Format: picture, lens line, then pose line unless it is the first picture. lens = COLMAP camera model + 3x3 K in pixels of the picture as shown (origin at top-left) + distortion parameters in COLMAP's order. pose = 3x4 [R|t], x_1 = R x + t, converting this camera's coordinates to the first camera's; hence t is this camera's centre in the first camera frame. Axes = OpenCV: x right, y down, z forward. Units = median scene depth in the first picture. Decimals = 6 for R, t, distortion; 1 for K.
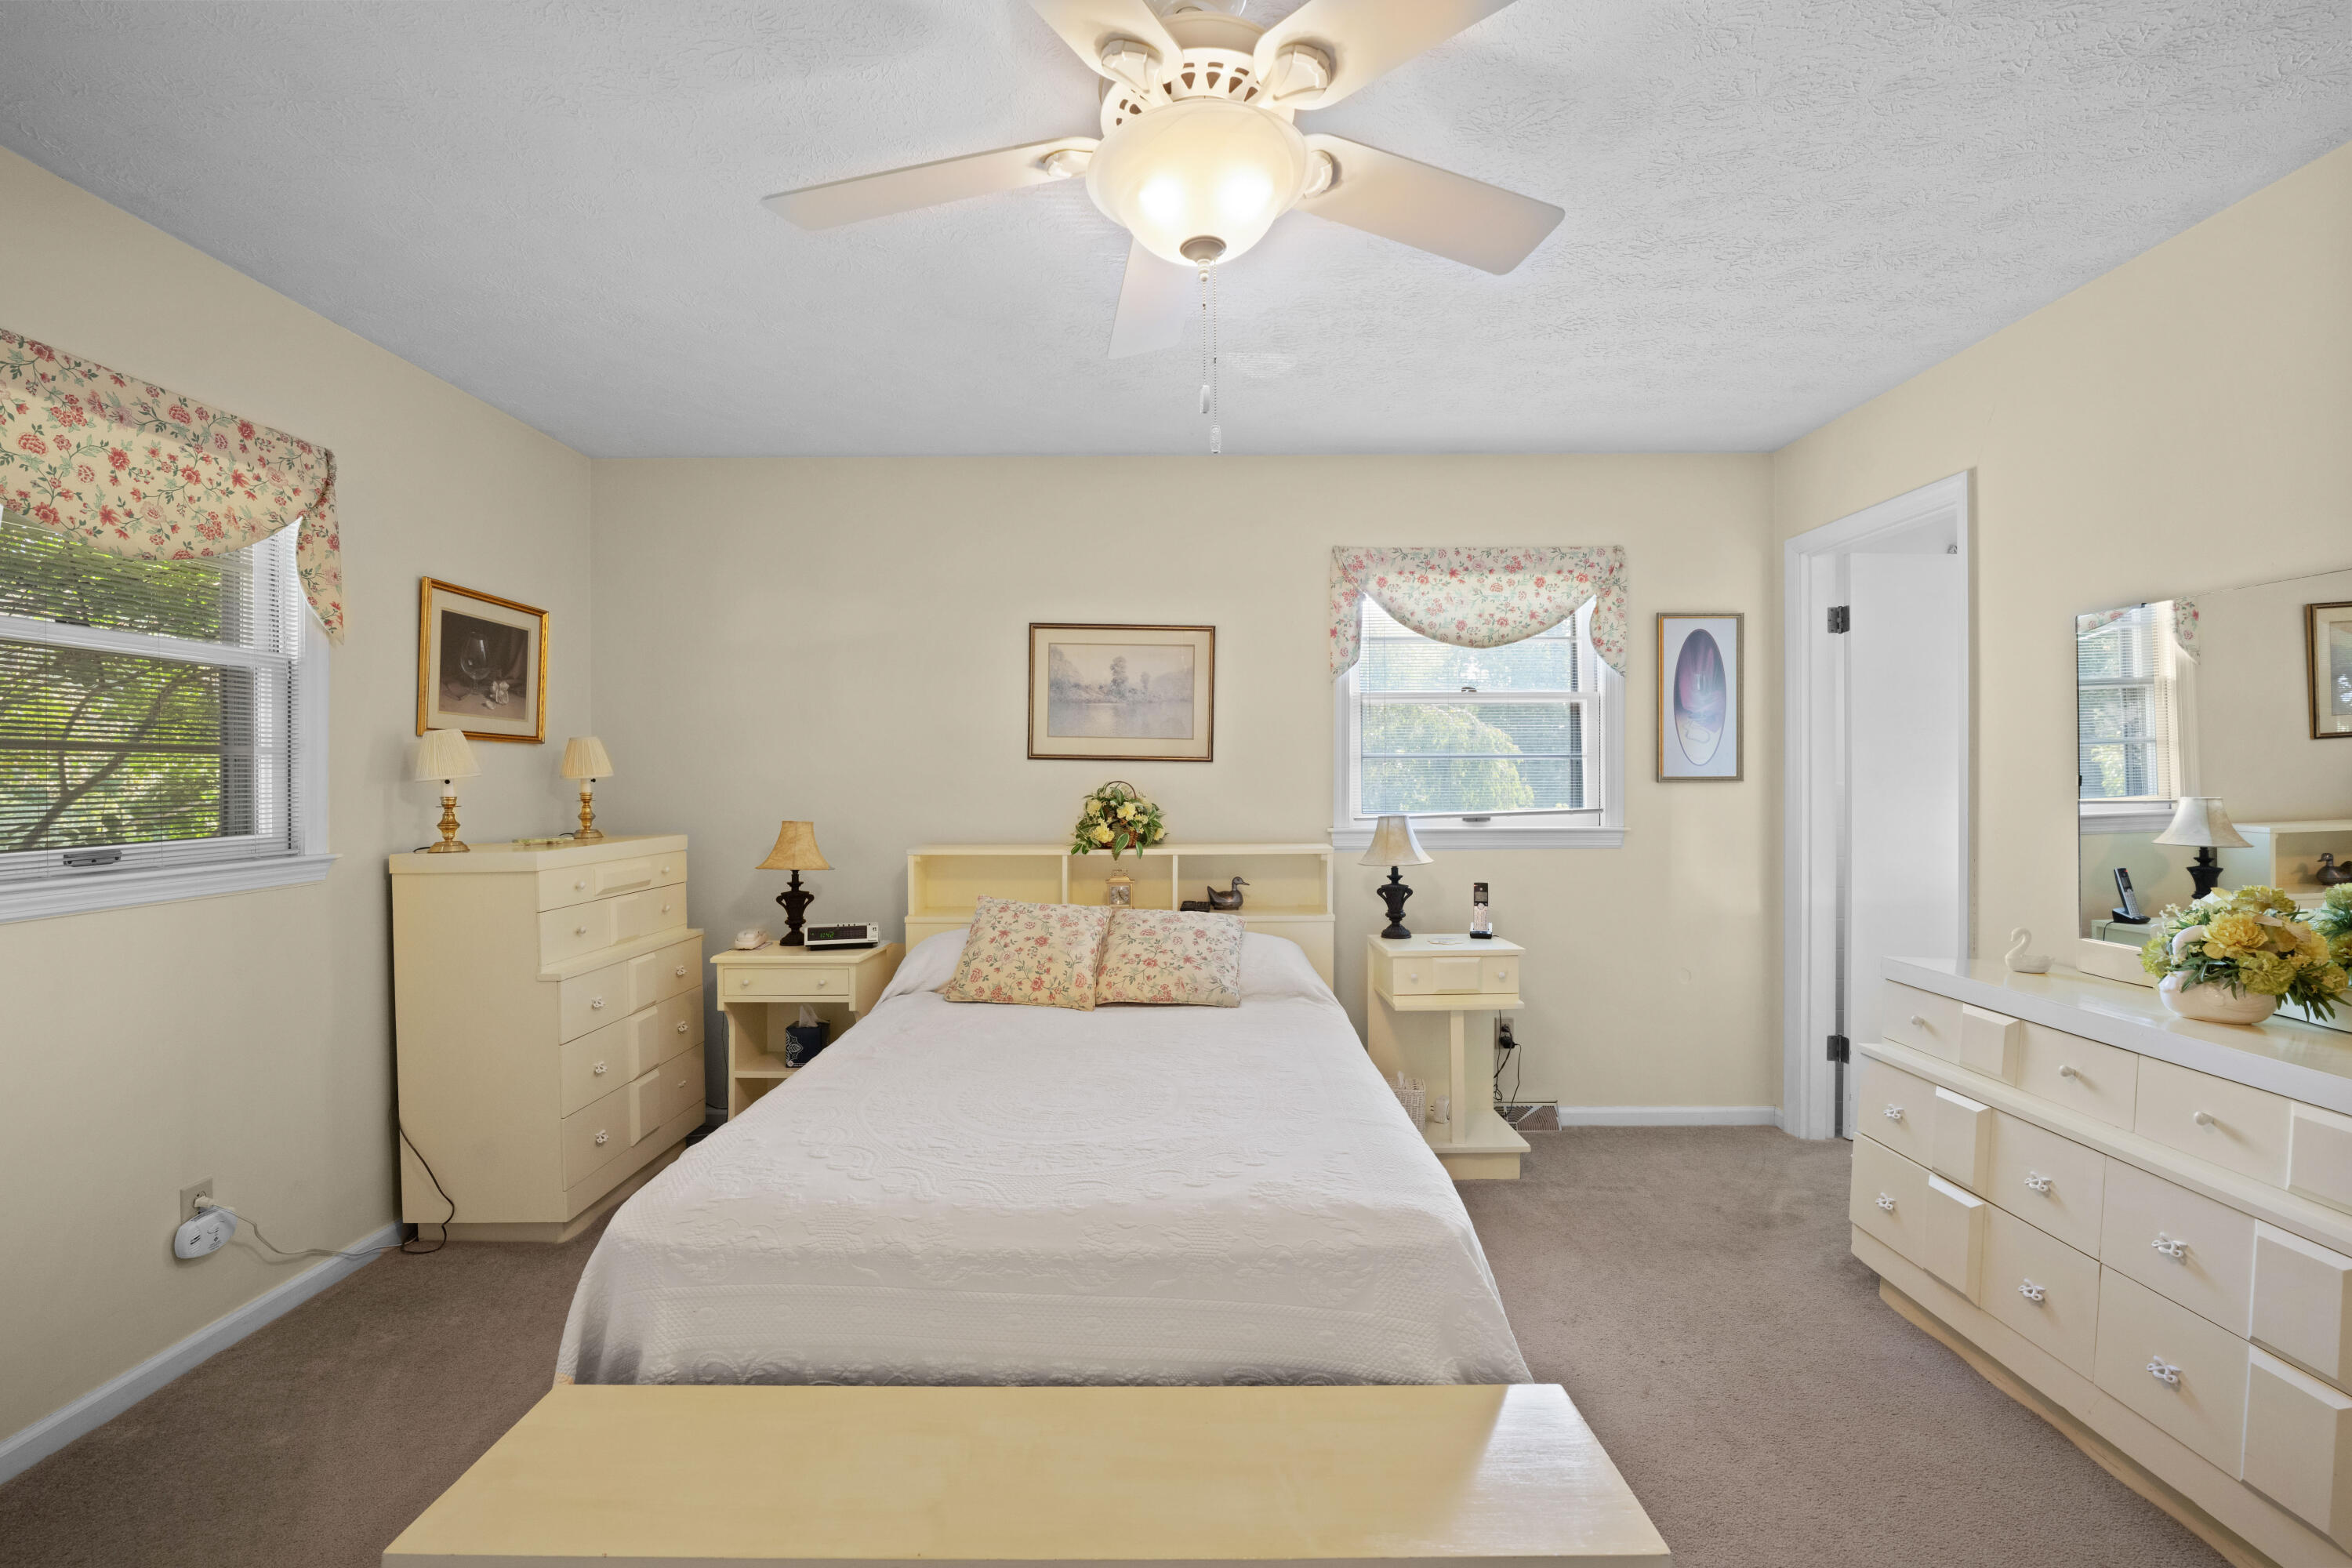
lens RADIAL K [[1021.8, 0, 1175.6], [0, 1021.8, 784.7], [0, 0, 1]] dist [-0.015738, 0.000960]
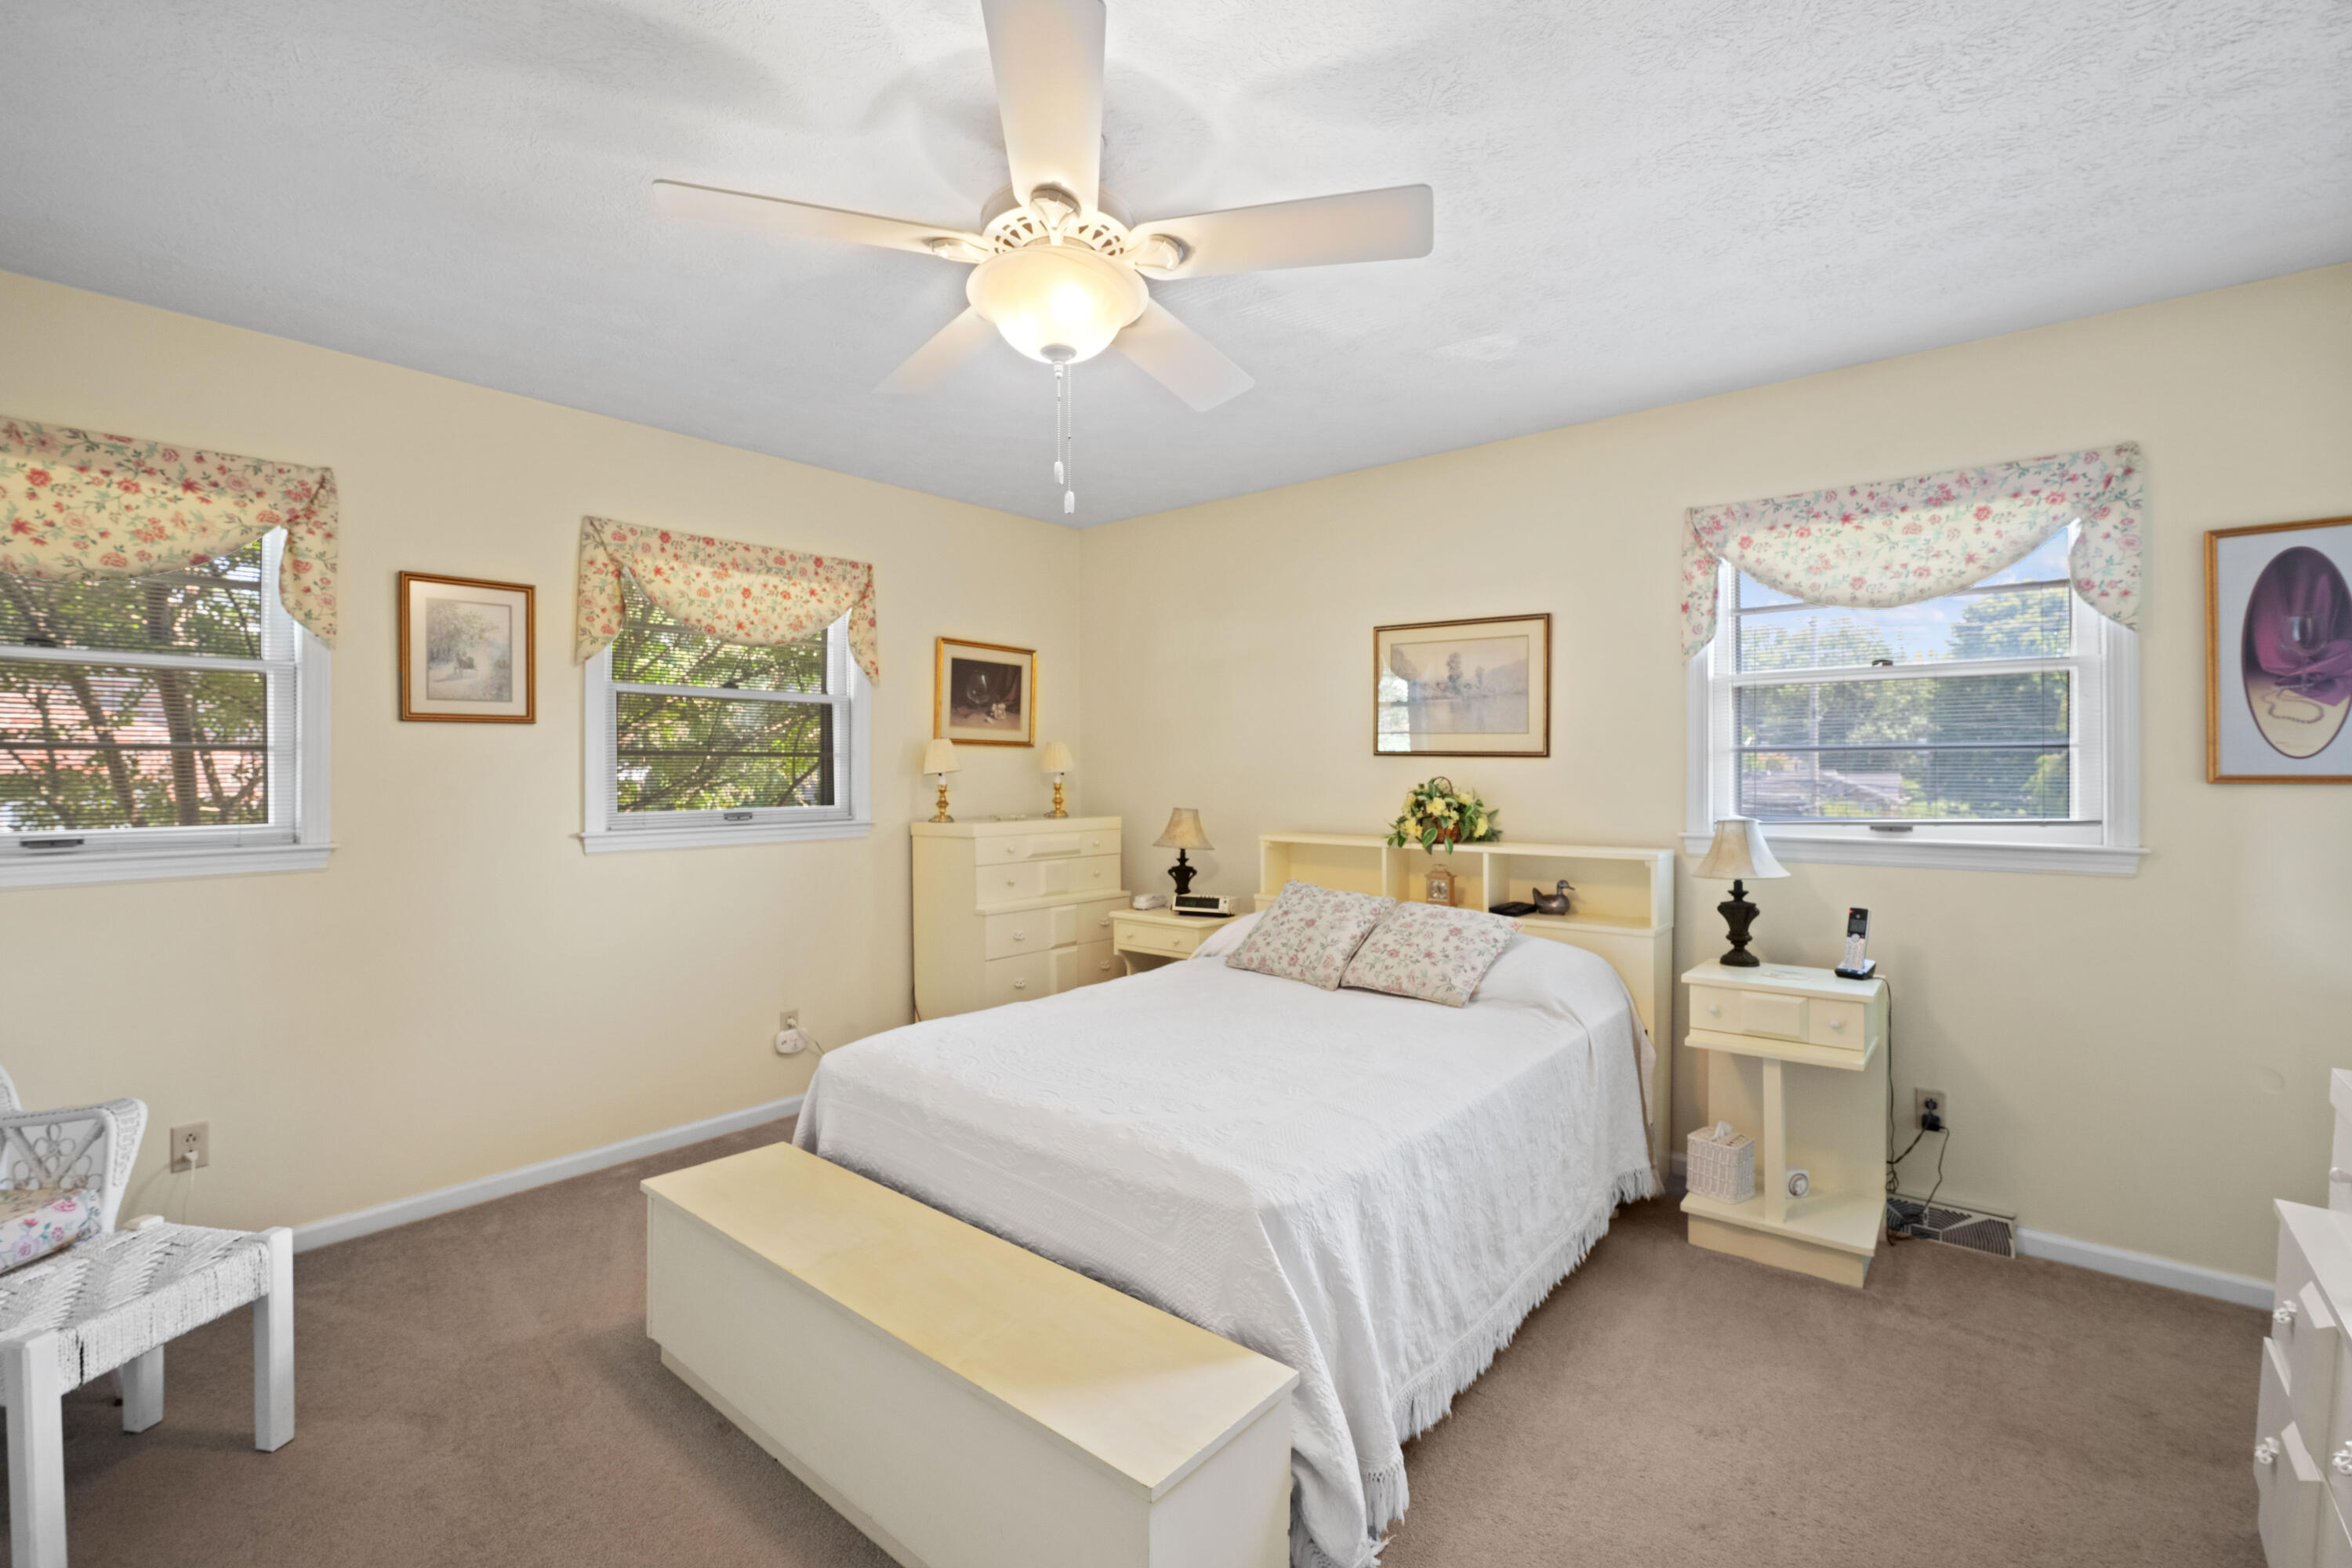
lens RADIAL K [[1021.8, 0, 1168.3], [0, 1021.8, 772.2], [0, 0, 1]] dist [-0.015738, 0.000960]
pose [[0.767031, 0.003018, -0.641603, 0.397756], [-0.007008, 0.999969, -0.003675, -0.002478], [0.641572, 0.007316, 0.767028, 0.055535]]
